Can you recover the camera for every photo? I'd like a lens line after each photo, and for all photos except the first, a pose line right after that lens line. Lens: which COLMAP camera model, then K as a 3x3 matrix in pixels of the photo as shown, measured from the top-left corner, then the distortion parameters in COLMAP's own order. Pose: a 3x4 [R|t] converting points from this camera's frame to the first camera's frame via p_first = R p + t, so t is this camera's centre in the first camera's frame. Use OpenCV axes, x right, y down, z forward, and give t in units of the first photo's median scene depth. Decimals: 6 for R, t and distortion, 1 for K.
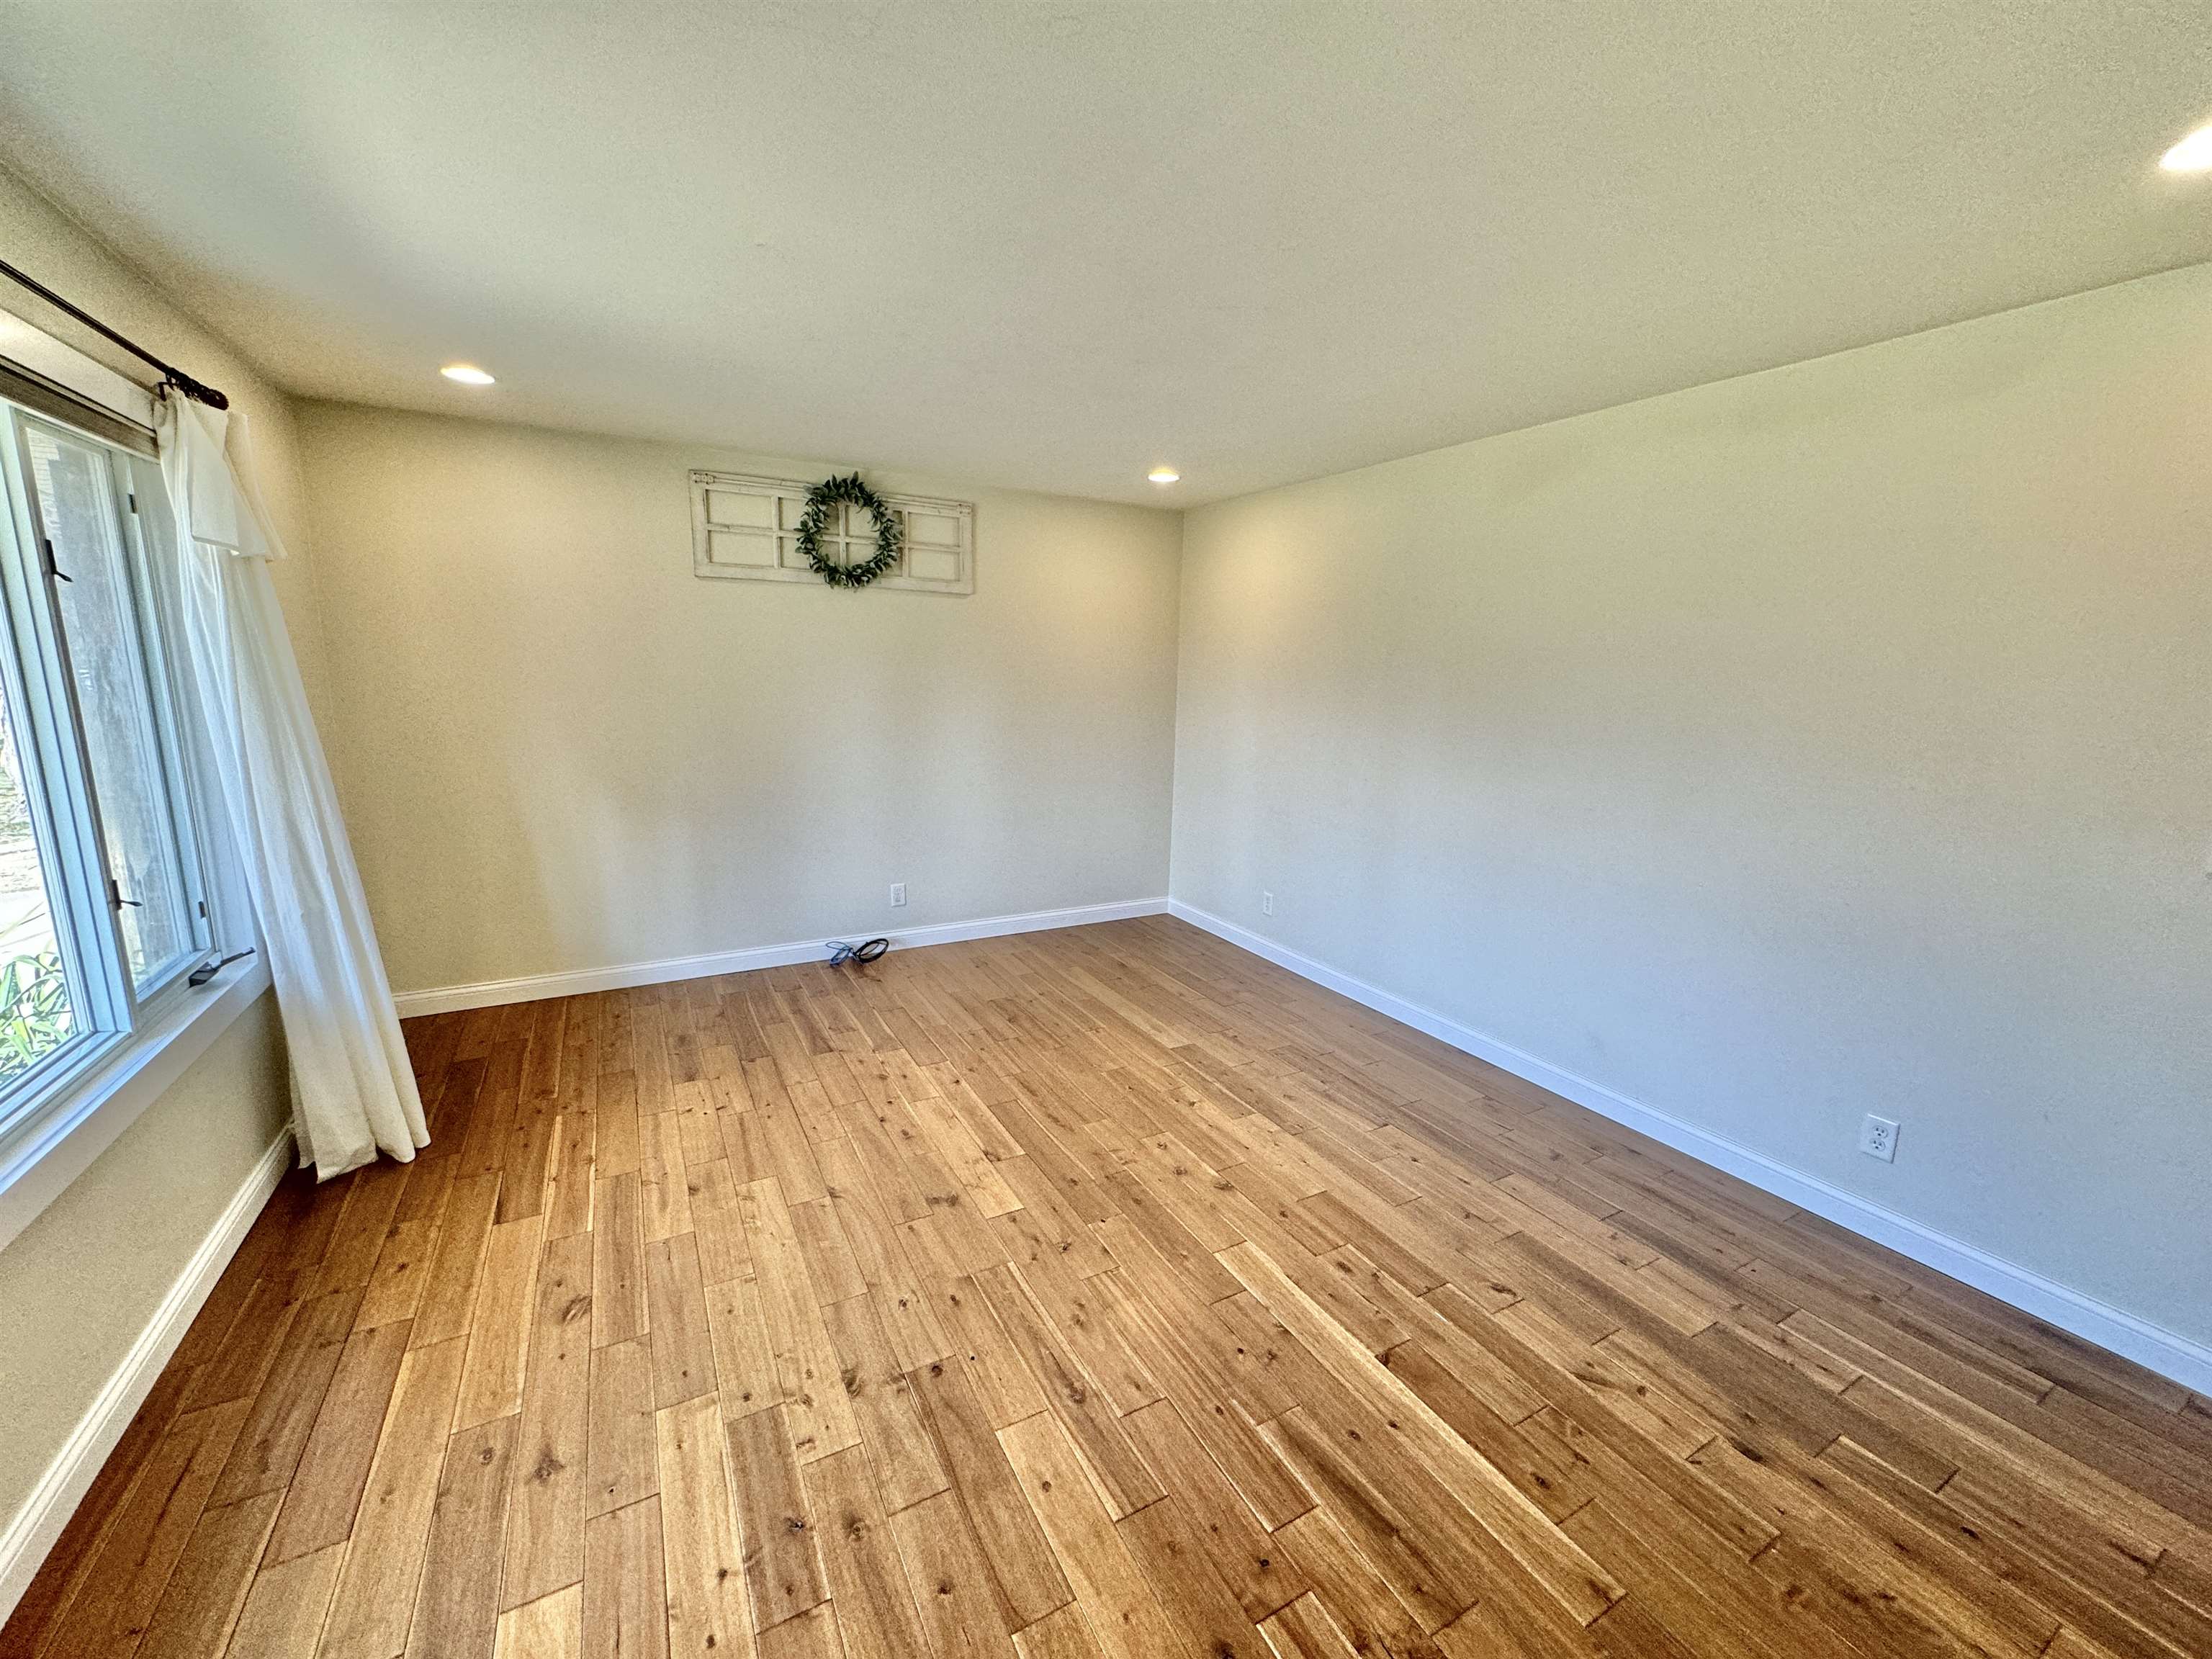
lens RADIAL K [[878.2, 0, 1106.0], [0, 878.2, 829.5], [0, 0, 1]] dist [-0.001548, 0.000668]
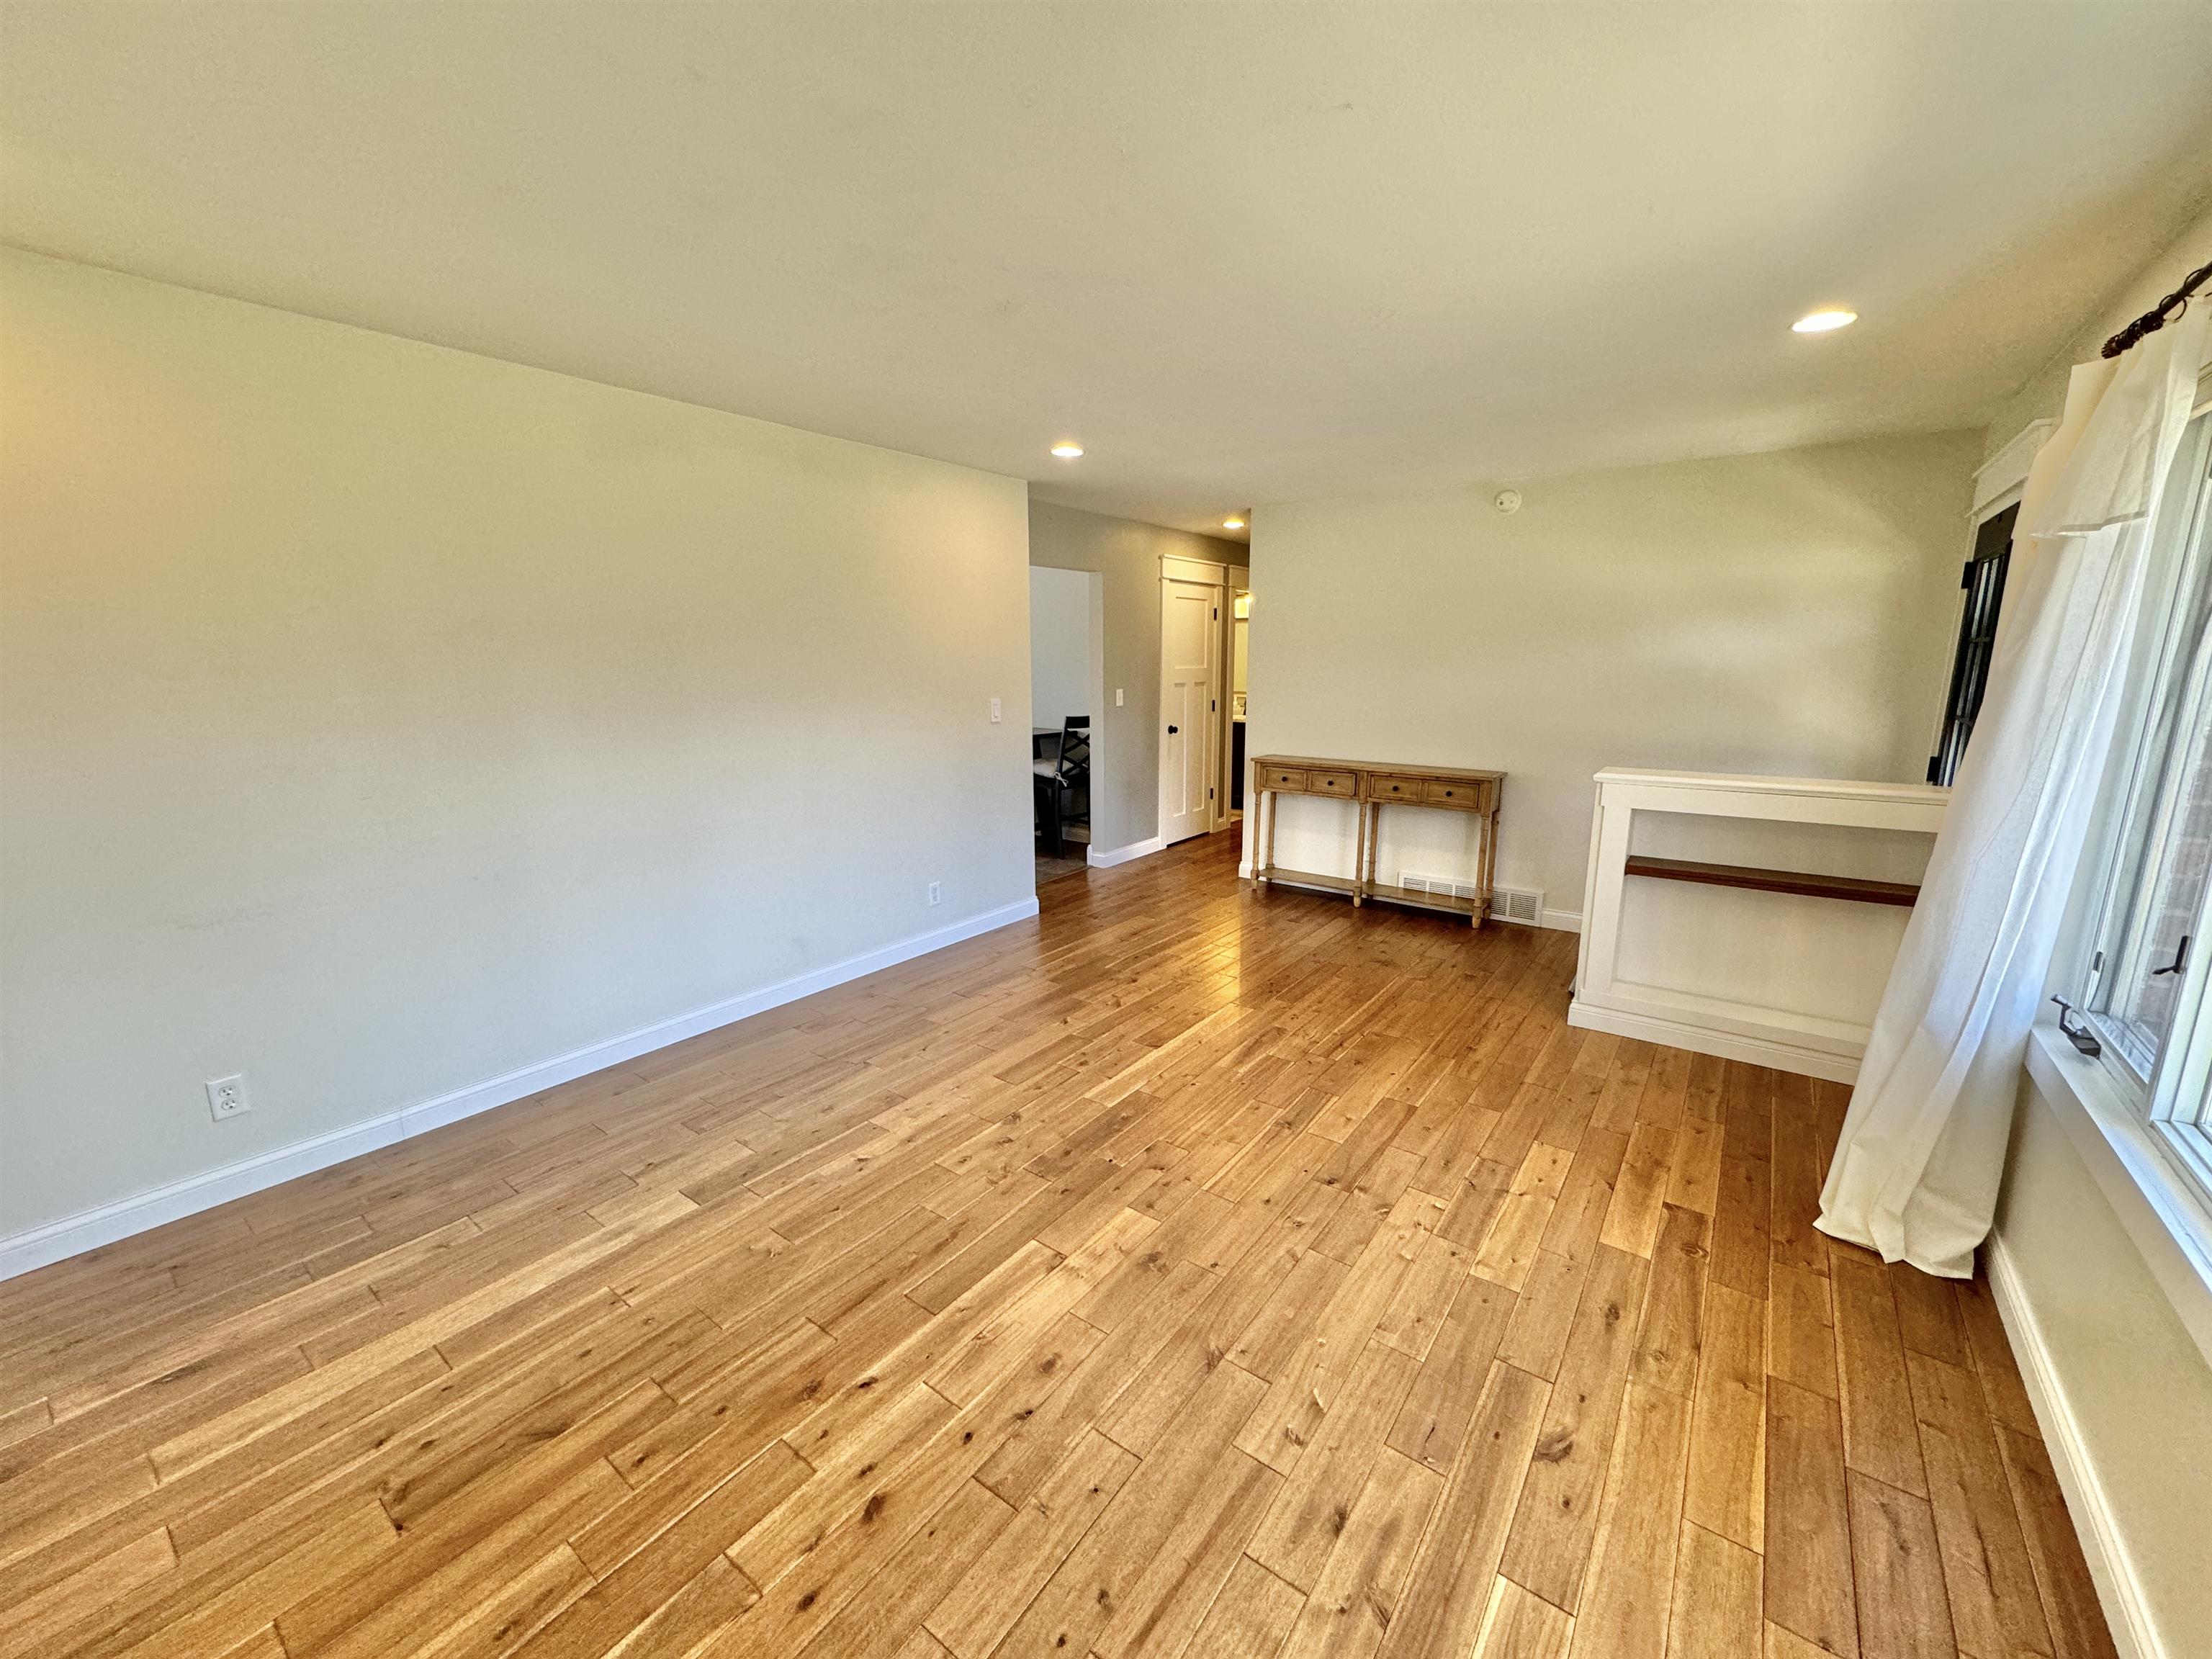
lens RADIAL K [[878.2, 0, 1106.0], [0, 878.2, 829.5], [0, 0, 1]] dist [-0.001548, 0.000668]
pose [[-0.409642, -0.201300, 0.889759, -0.675910], [0.161218, 0.944023, 0.287801, -0.193259], [-0.897887, 0.261340, -0.354259, 0.981996]]
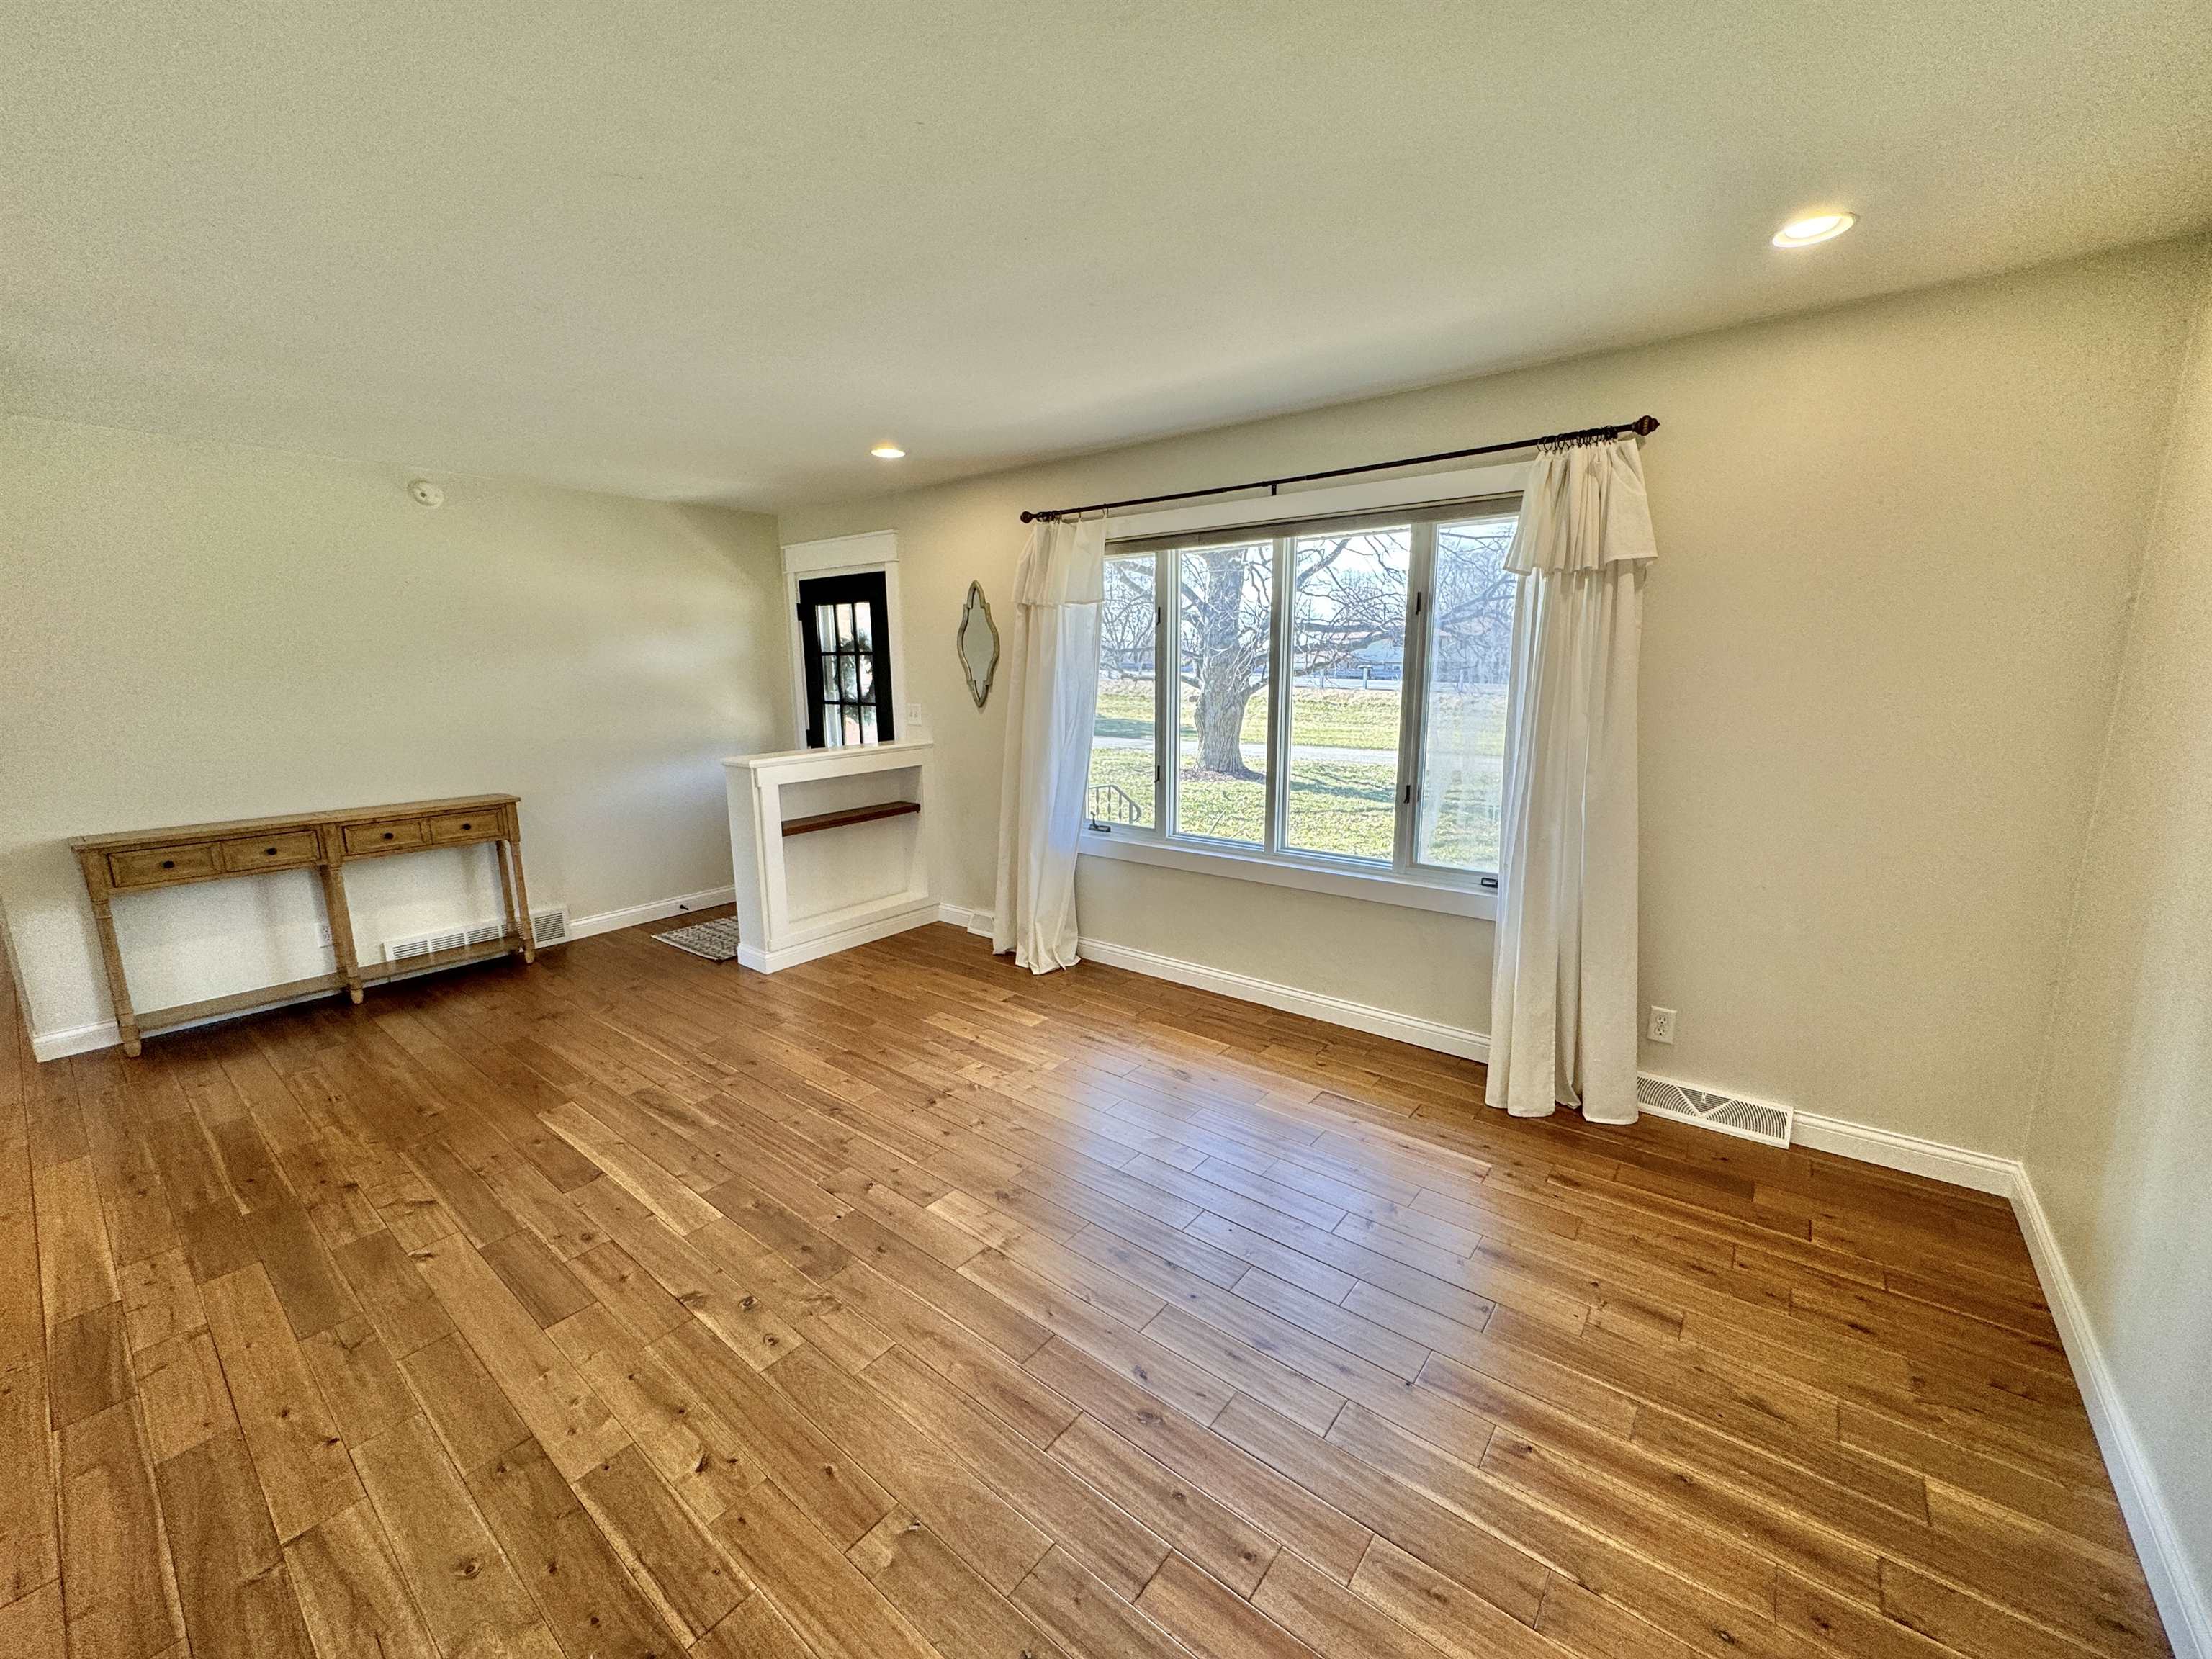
lens RADIAL K [[878.2, 0, 1106.0], [0, 878.2, 829.5], [0, 0, 1]] dist [-0.001548, 0.000668]
pose [[-0.924583, 0.058255, -0.376502, 0.049315], [-0.081832, 0.934808, 0.345597, -0.247127], [0.372090, 0.350343, -0.859540, 1.380574]]
